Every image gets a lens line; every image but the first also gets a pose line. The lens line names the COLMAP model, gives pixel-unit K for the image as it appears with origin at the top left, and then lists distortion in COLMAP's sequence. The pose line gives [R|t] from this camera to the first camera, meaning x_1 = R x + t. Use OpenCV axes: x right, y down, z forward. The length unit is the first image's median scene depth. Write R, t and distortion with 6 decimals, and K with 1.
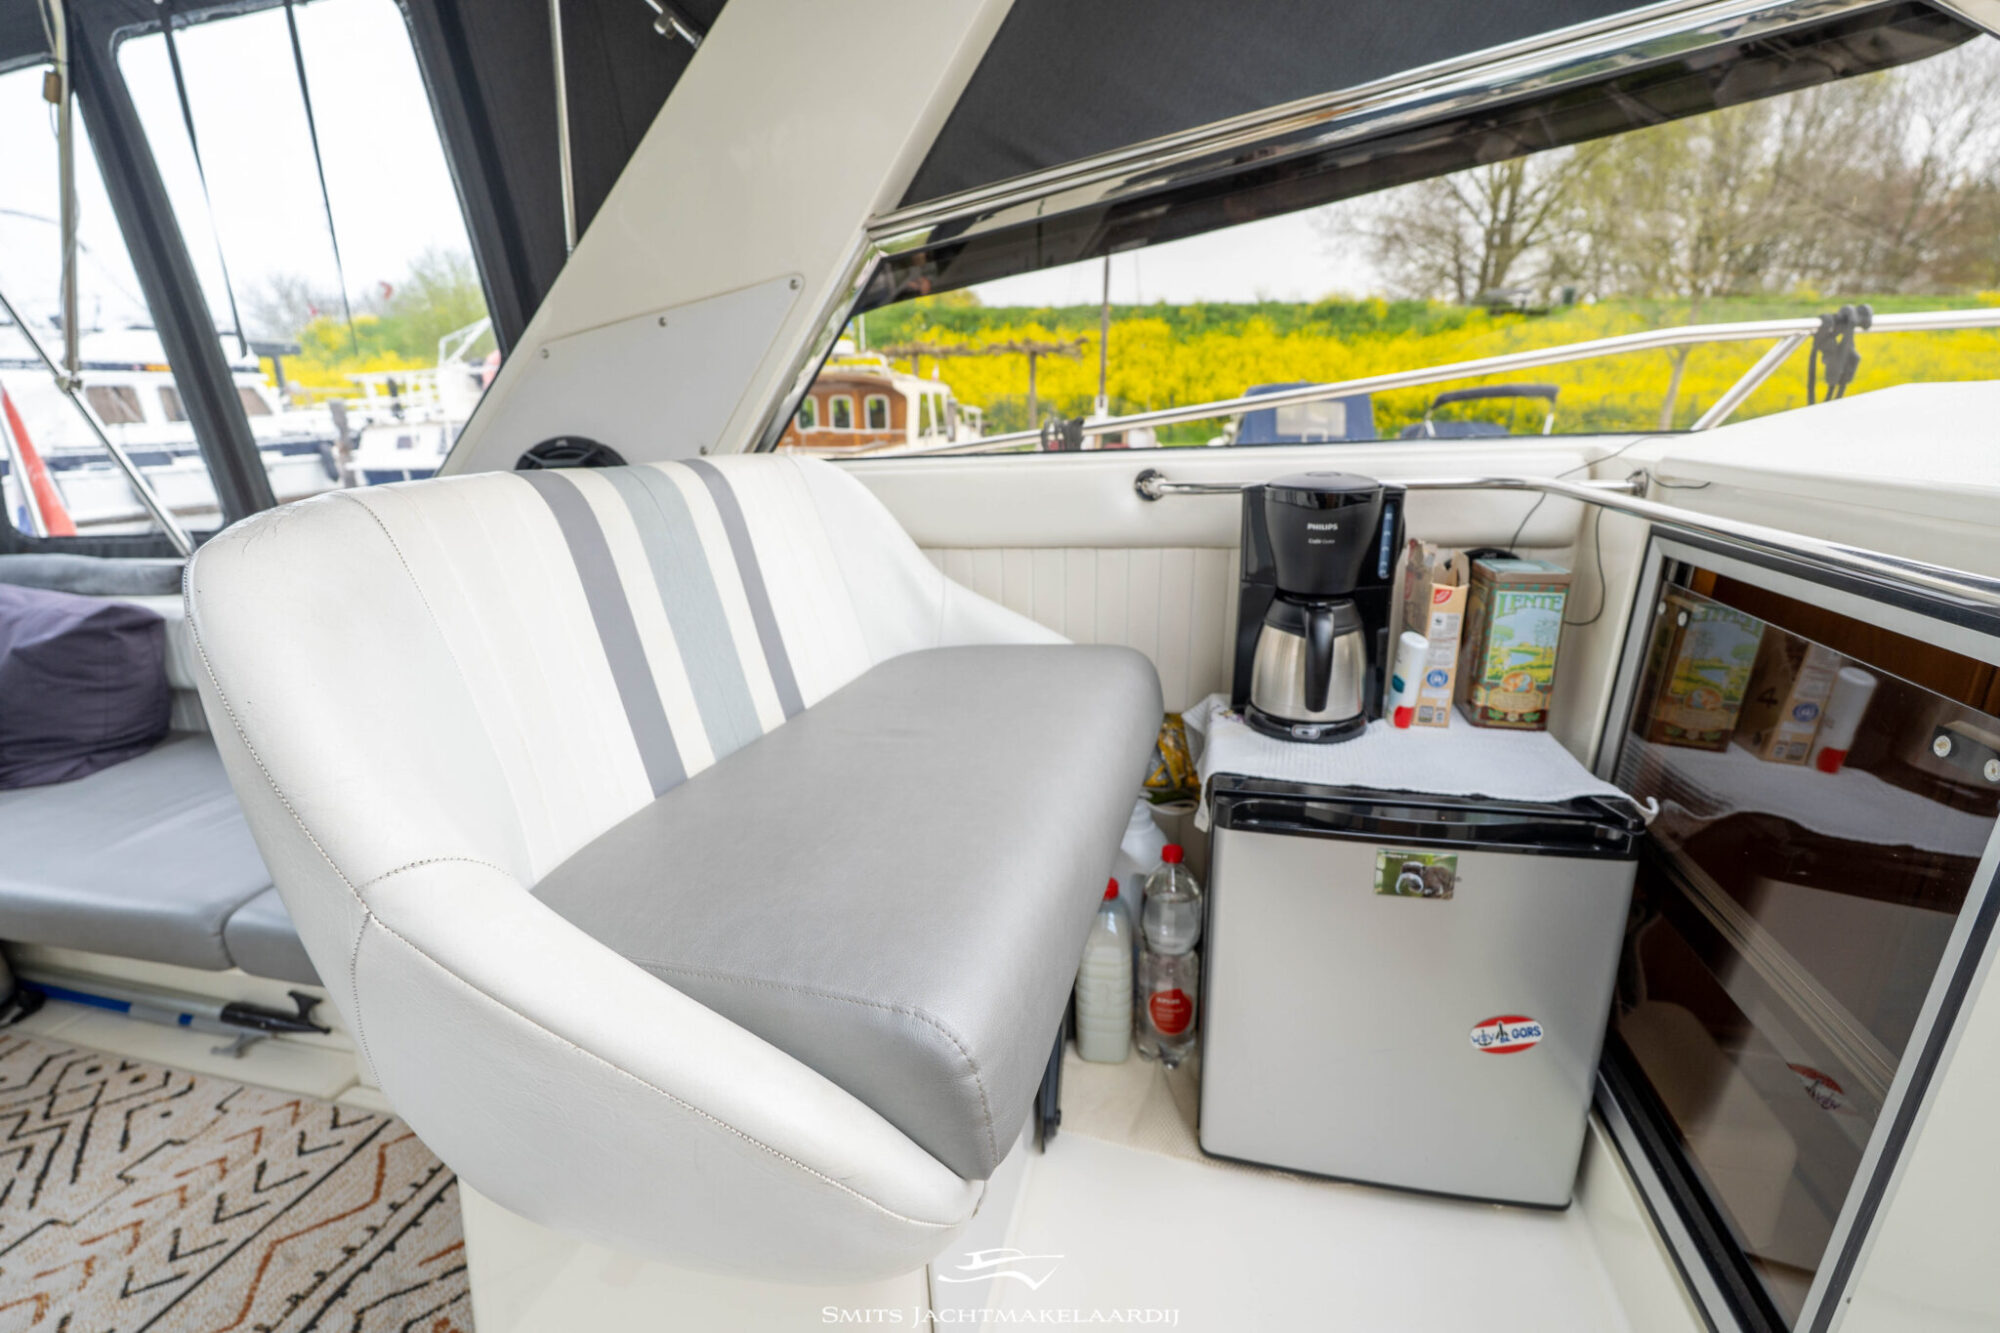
lens RADIAL K [[873.9, 0, 1002.2], [0, 873.9, 663.9], [0, 0, 1]] dist [-0.002546, -0.000152]
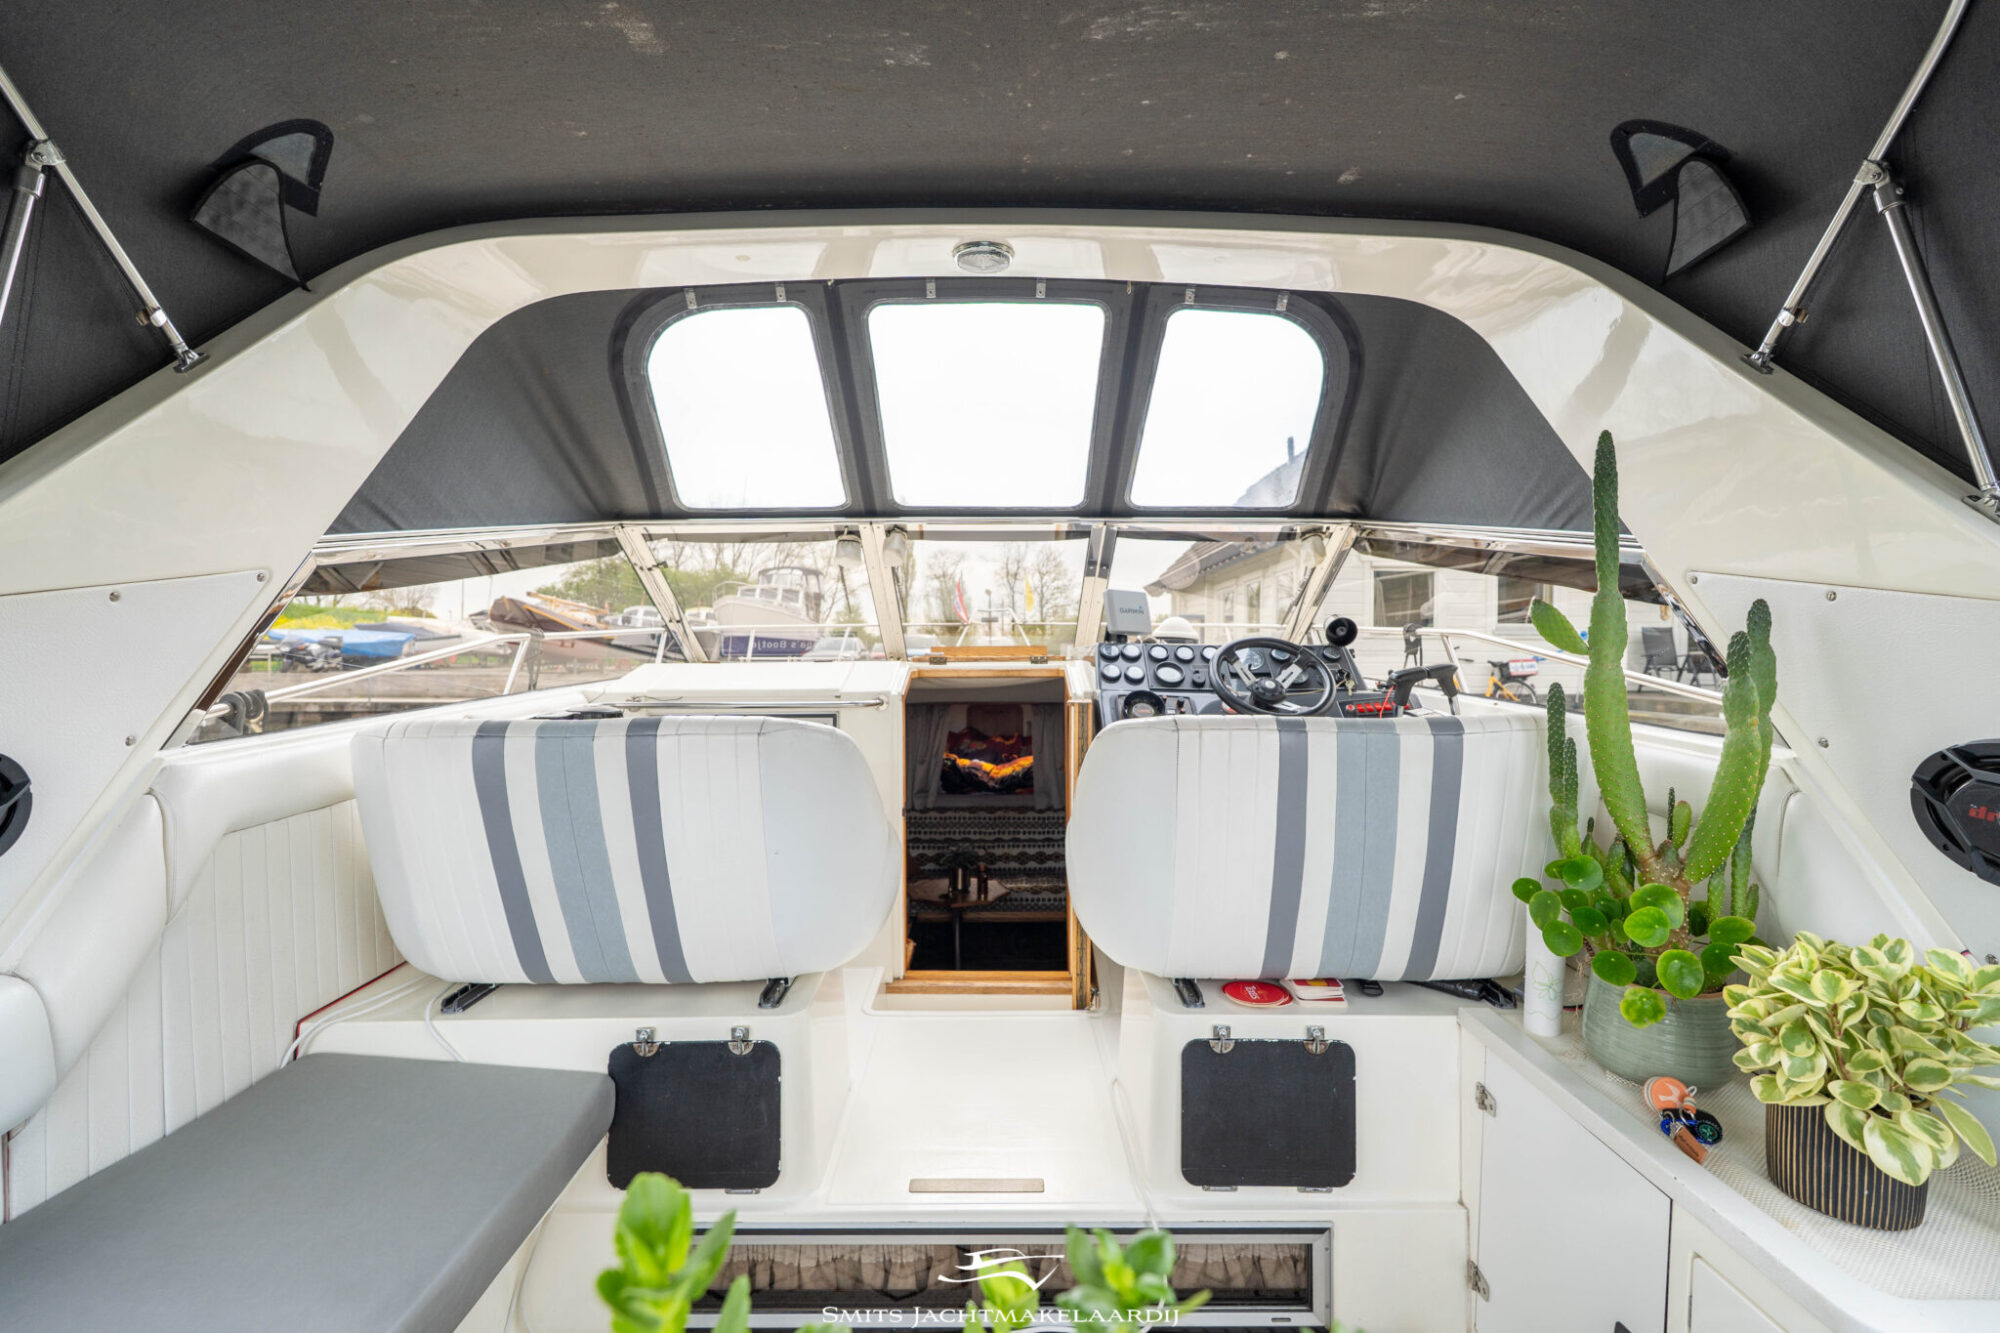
lens RADIAL K [[873.9, 0, 1002.2], [0, 873.9, 663.9], [0, 0, 1]] dist [-0.002546, -0.000152]
pose [[-0.254826, -0.005703, 0.966970, -1.471109], [0.278695, 0.957117, 0.079089, -0.157433], [-0.925955, 0.289644, -0.242309, 0.431002]]
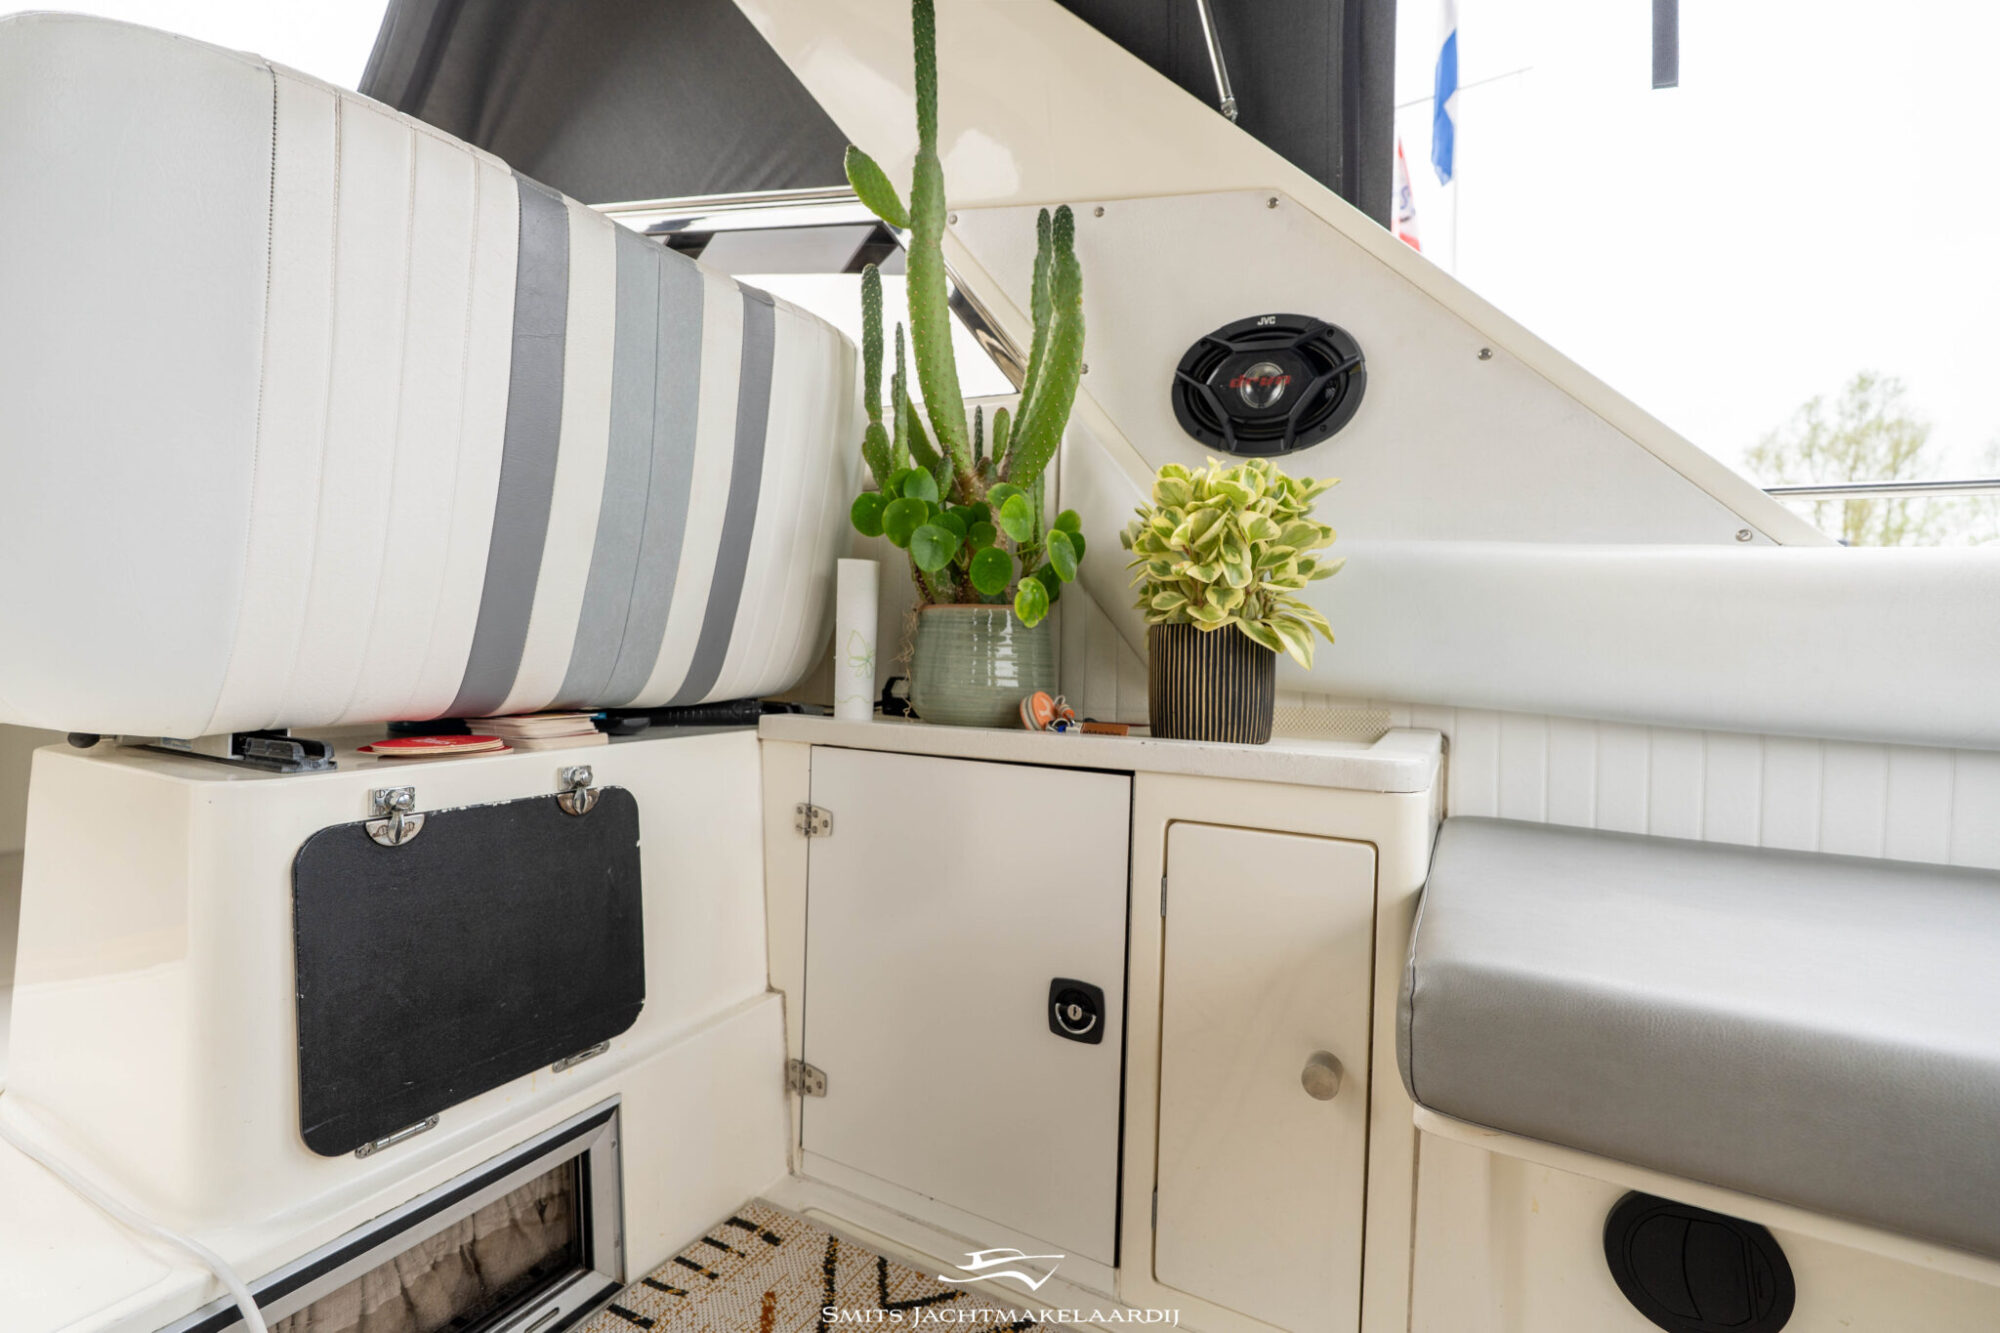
lens RADIAL K [[875.7, 0, 994.9], [0, 875.7, 668.6], [0, 0, 1]] dist [-0.001576, 0.000353]
pose [[-0.968675, -0.001423, 0.248329, -0.947842], [0.075172, 0.951388, 0.298680, 0.250090], [-0.236682, 0.307991, -0.921479, 0.405769]]
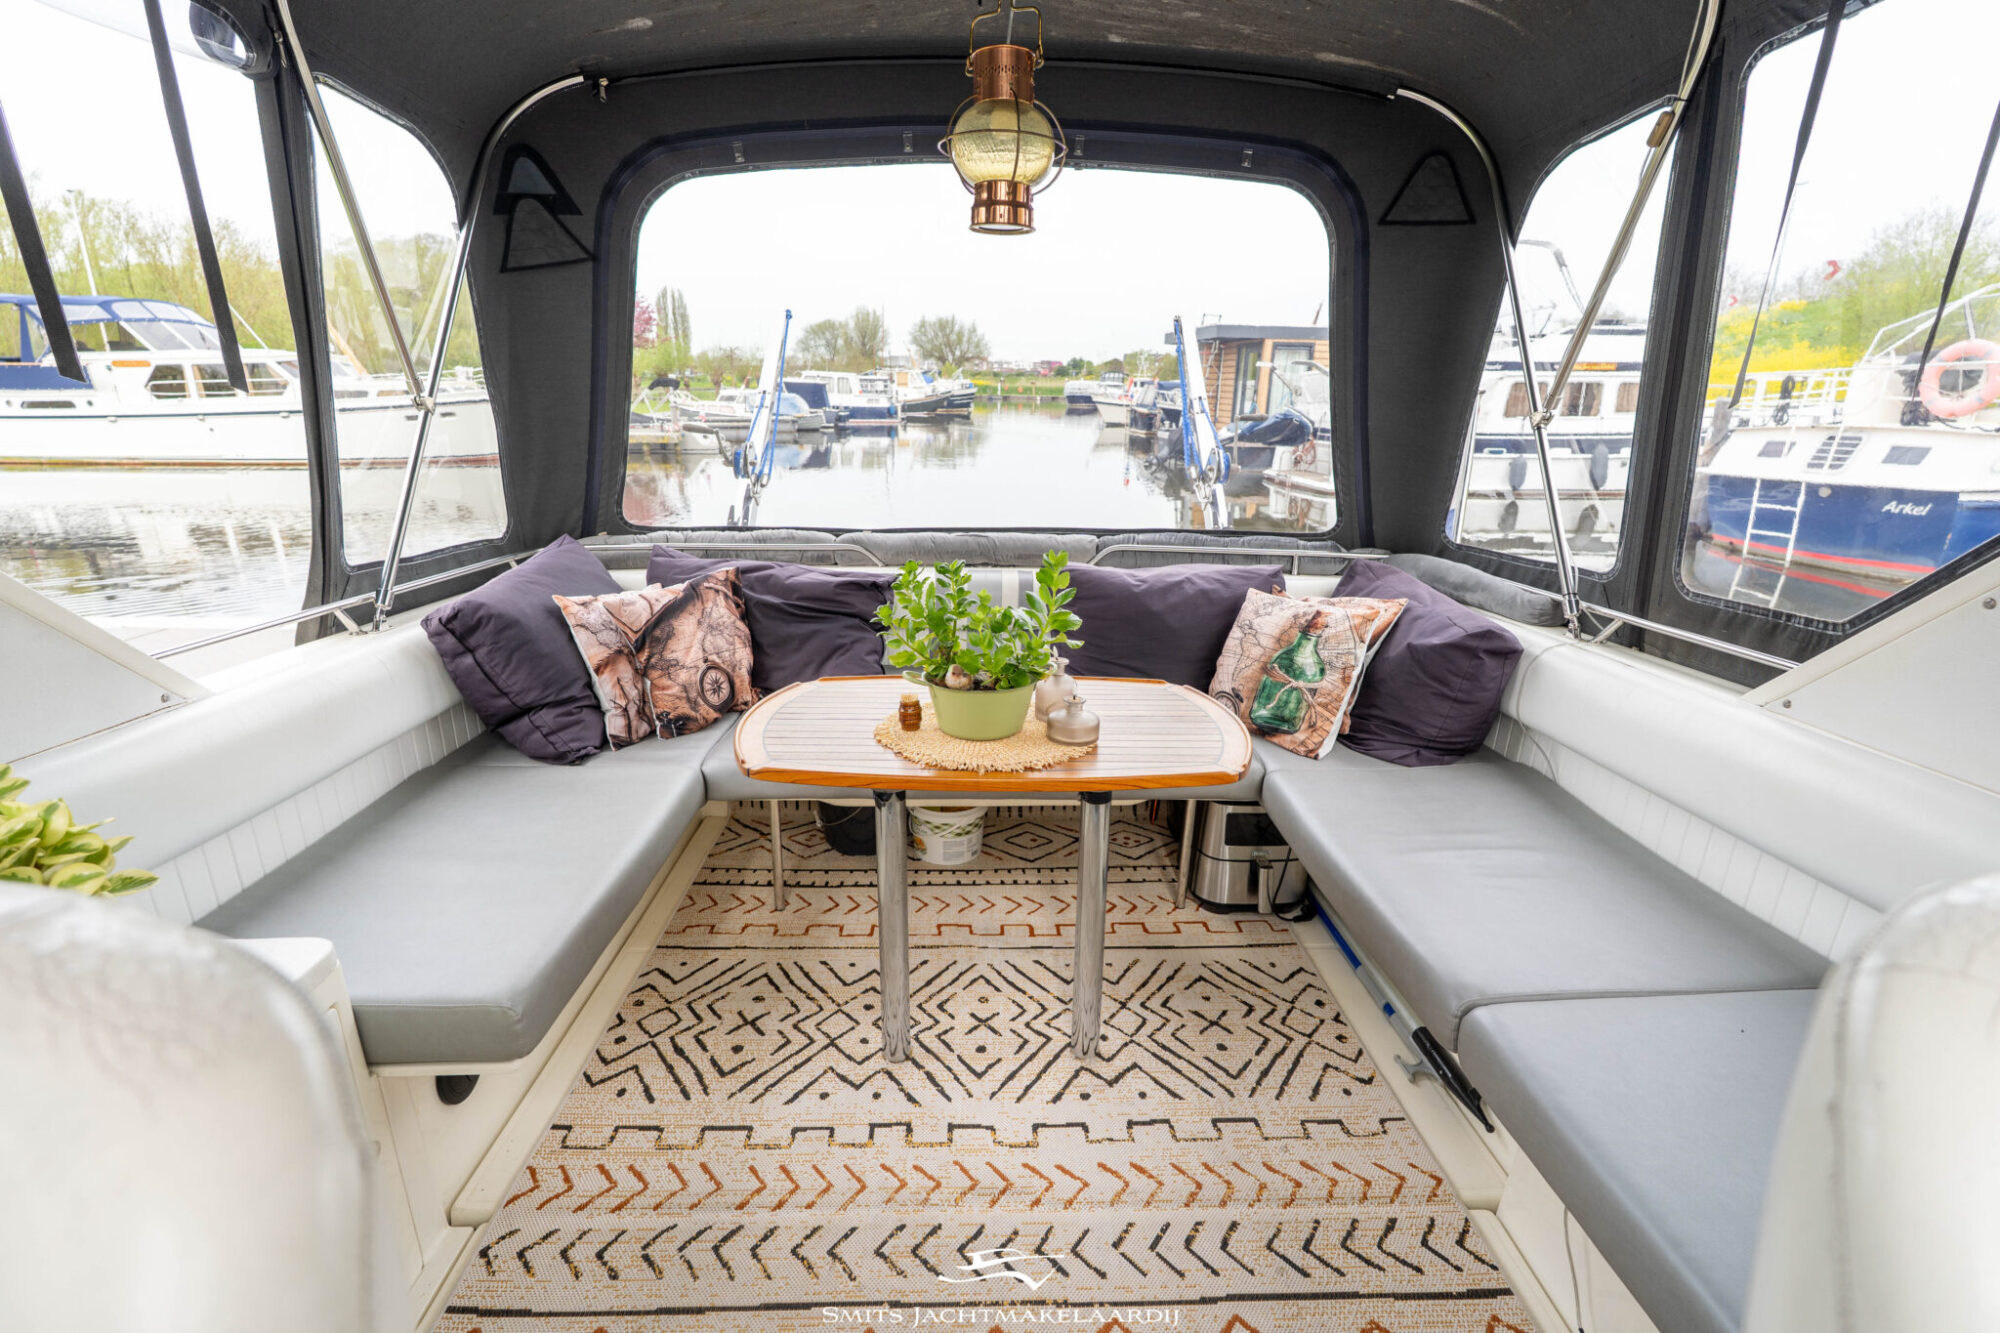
lens RADIAL K [[876.9, 0, 995.9], [0, 876.9, 668.3], [0, 0, 1]] dist [-0.002805, -0.000211]
pose [[0.277096, 0.301157, -0.912427, -0.241840], [-0.290377, 0.931456, 0.219253, -0.103041], [0.915914, 0.204194, 0.345552, 0.102076]]
